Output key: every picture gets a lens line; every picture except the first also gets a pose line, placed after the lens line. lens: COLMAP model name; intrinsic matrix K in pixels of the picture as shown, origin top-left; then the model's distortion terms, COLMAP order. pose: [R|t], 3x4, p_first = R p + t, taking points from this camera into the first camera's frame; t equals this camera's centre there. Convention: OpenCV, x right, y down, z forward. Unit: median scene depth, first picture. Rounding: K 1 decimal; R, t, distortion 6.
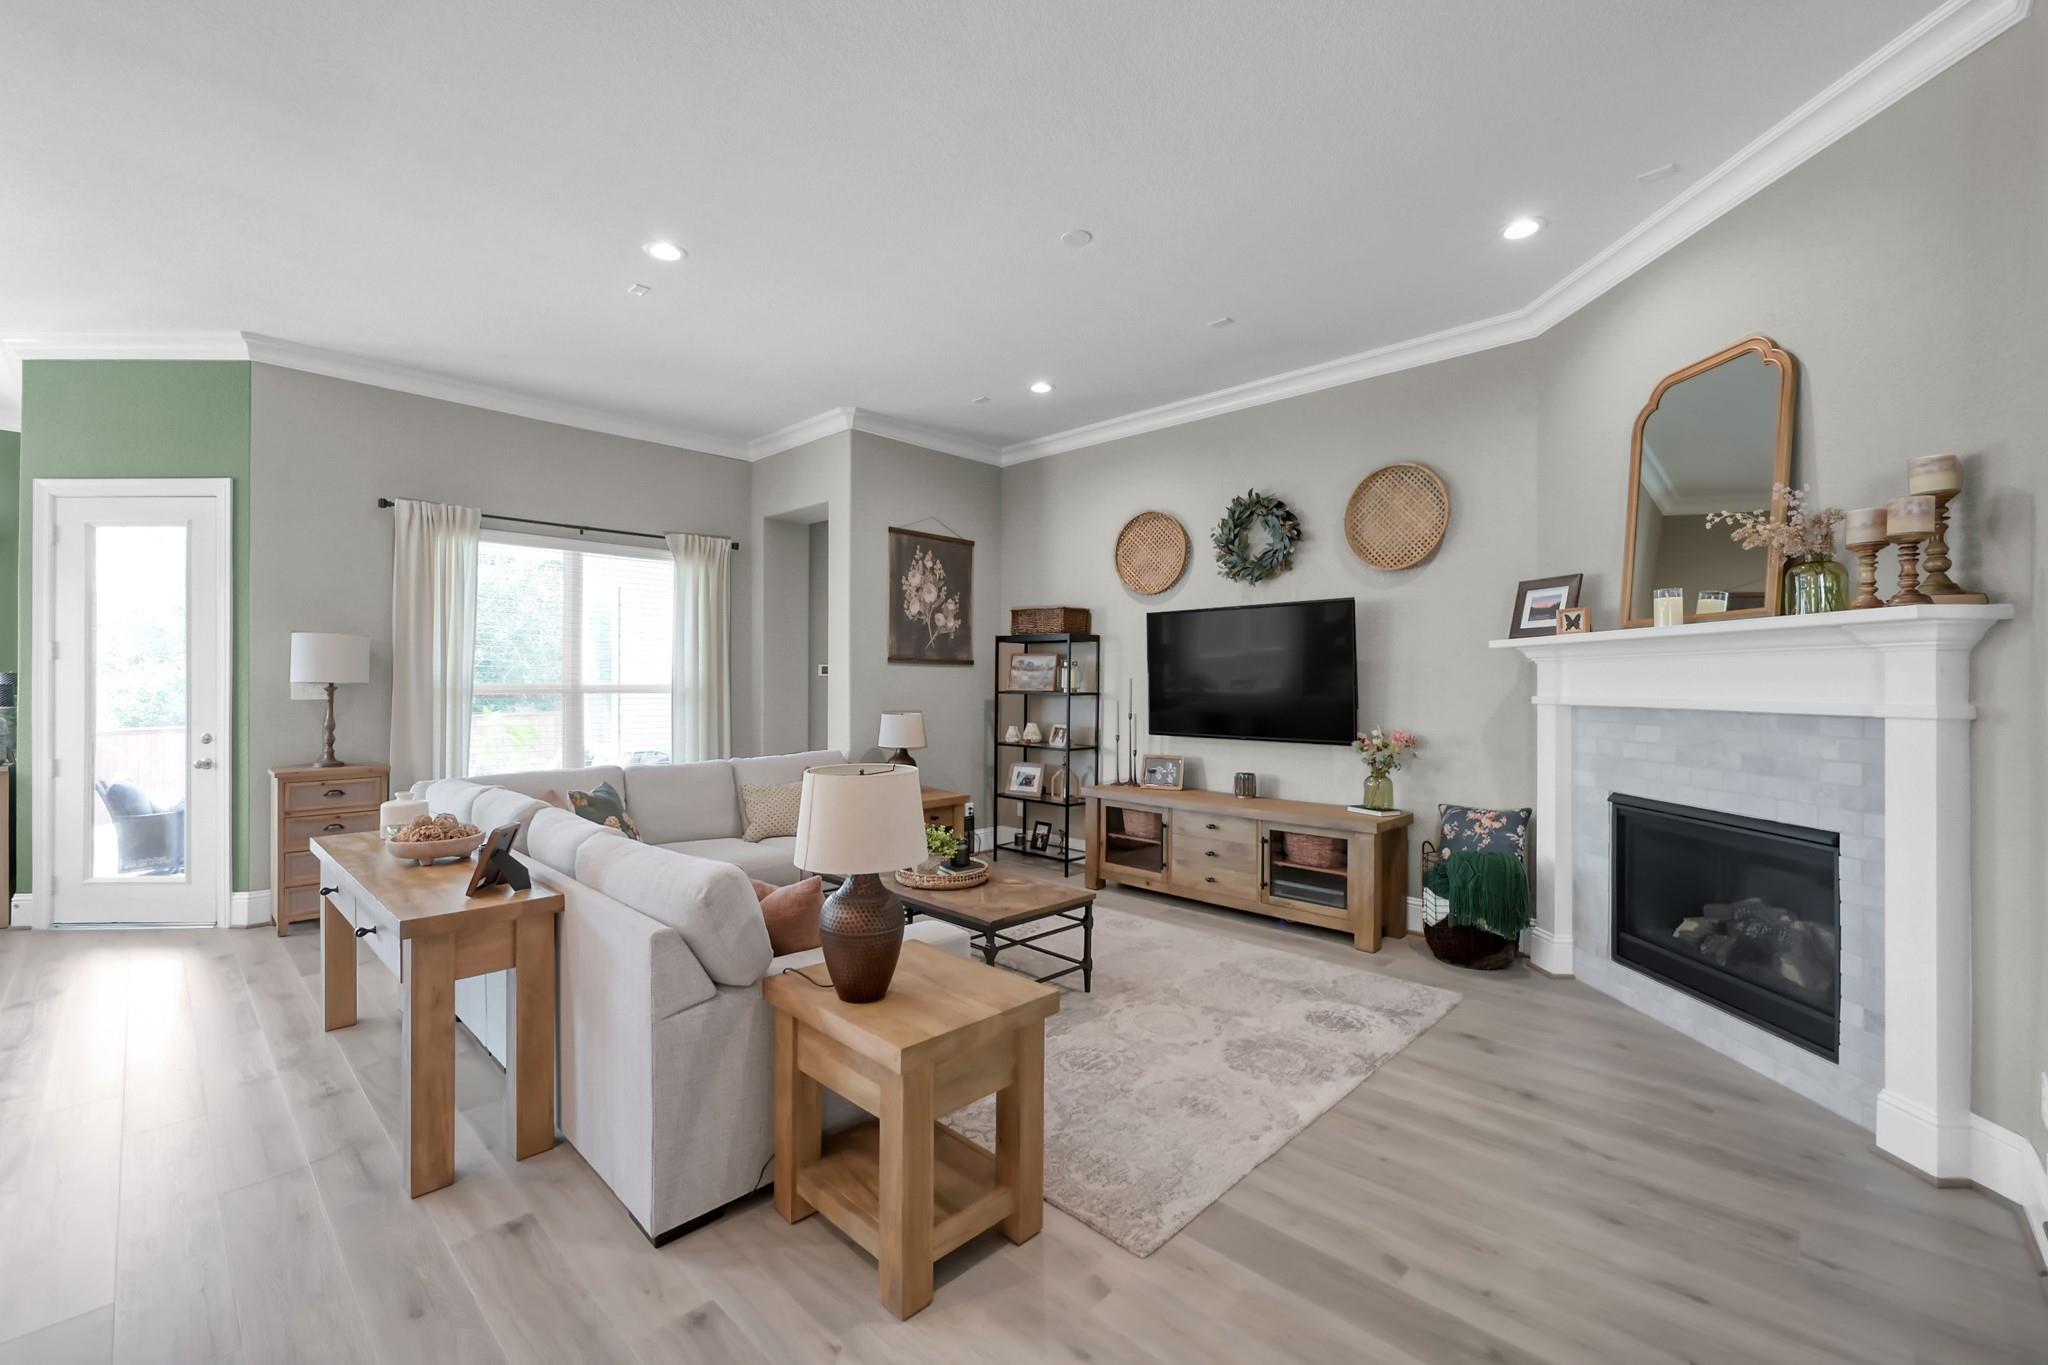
lens RADIAL K [[854.2, 0, 1017.2], [0, 854.2, 678.1], [0, 0, 1]] dist [0.001758, 0.000207]
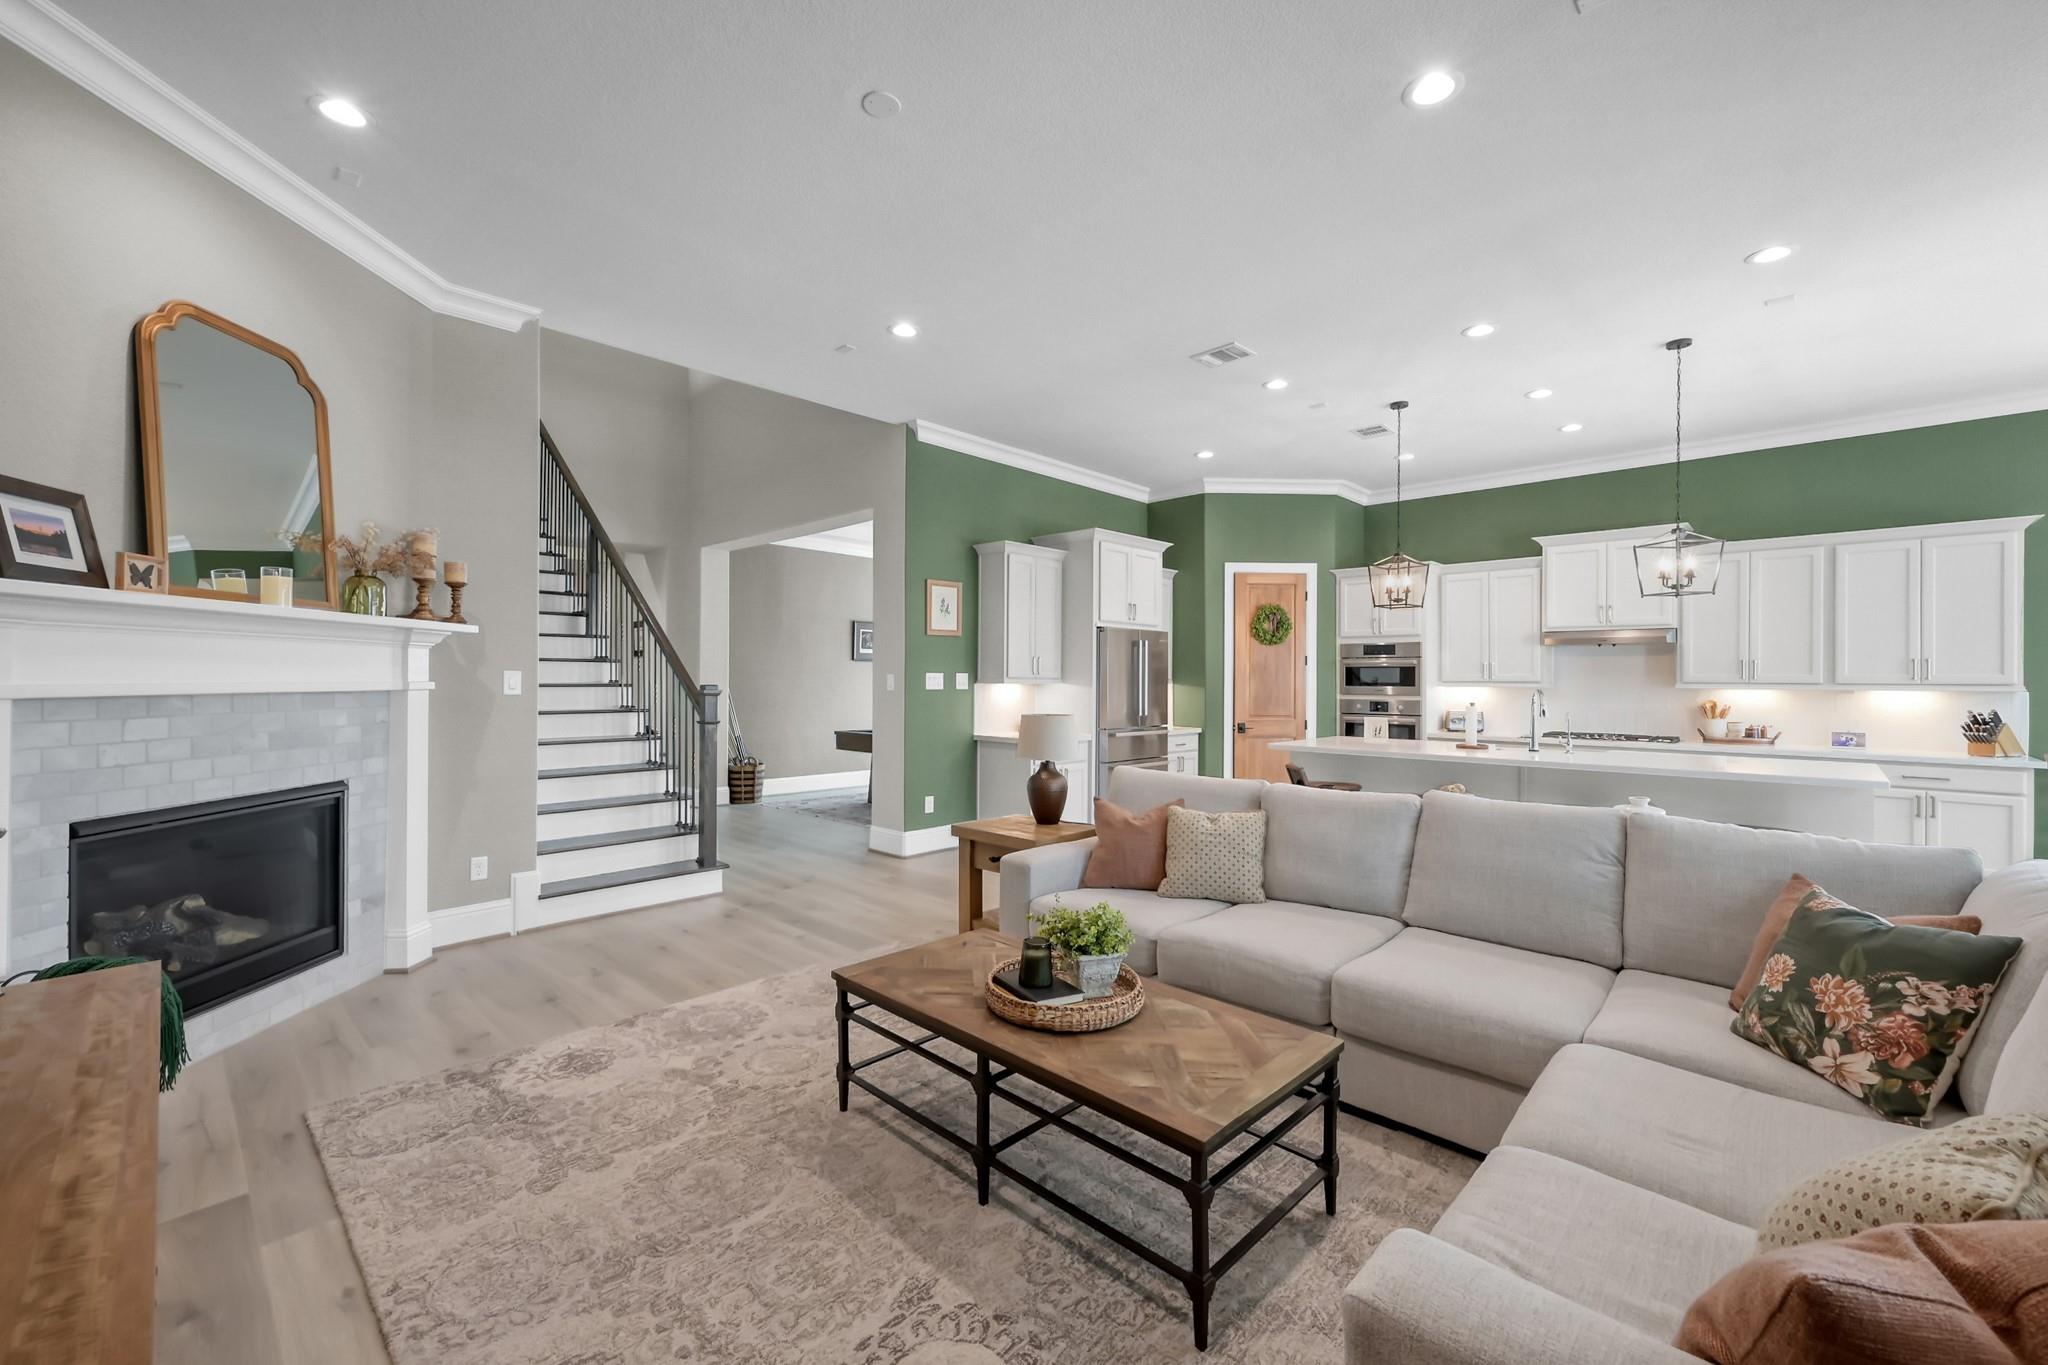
lens RADIAL K [[842.3, 0, 1021.4], [0, 842.3, 677.3], [0, 0, 1]] dist [0.000740, 0.000406]
pose [[-0.999941, -0.009731, -0.004729, -0.060778], [-0.009711, 0.999944, -0.004301, 0.013564], [0.004771, -0.004254, -0.999980, 1.780847]]
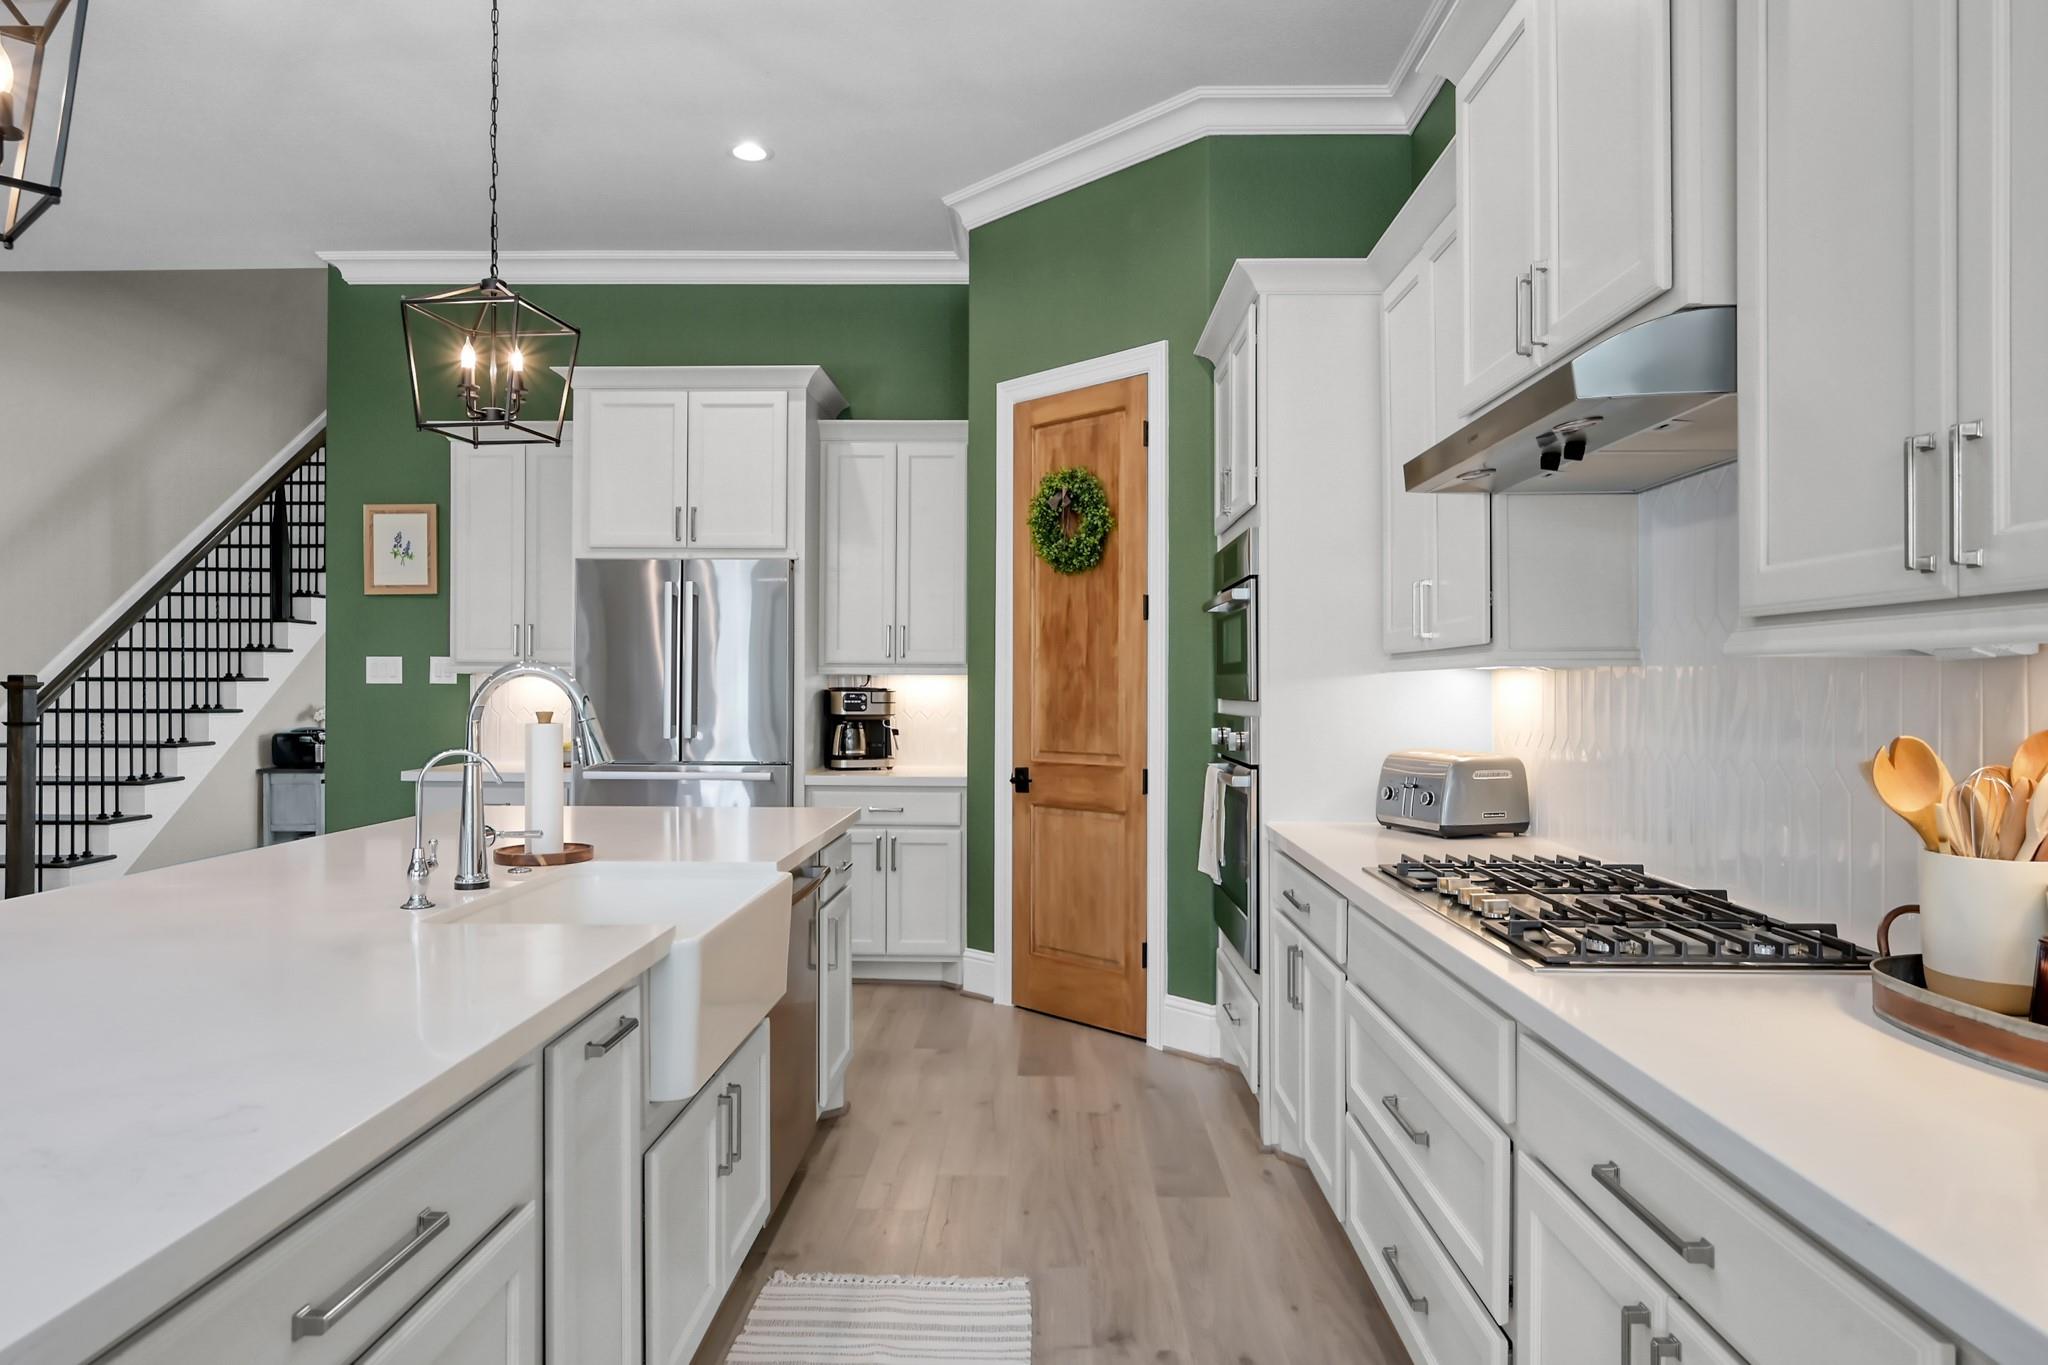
lens RADIAL K [[1160.0, 0, 1024.0], [0, 1160.0, 682.5], [0, 0, 1]] dist [-0.033806, -0.000196]
pose [[-0.704990, -0.004287, 0.709204, -1.585465], [-0.007266, 0.999973, -0.001178, 0.028299], [-0.709180, -0.005983, -0.705002, 0.403997]]
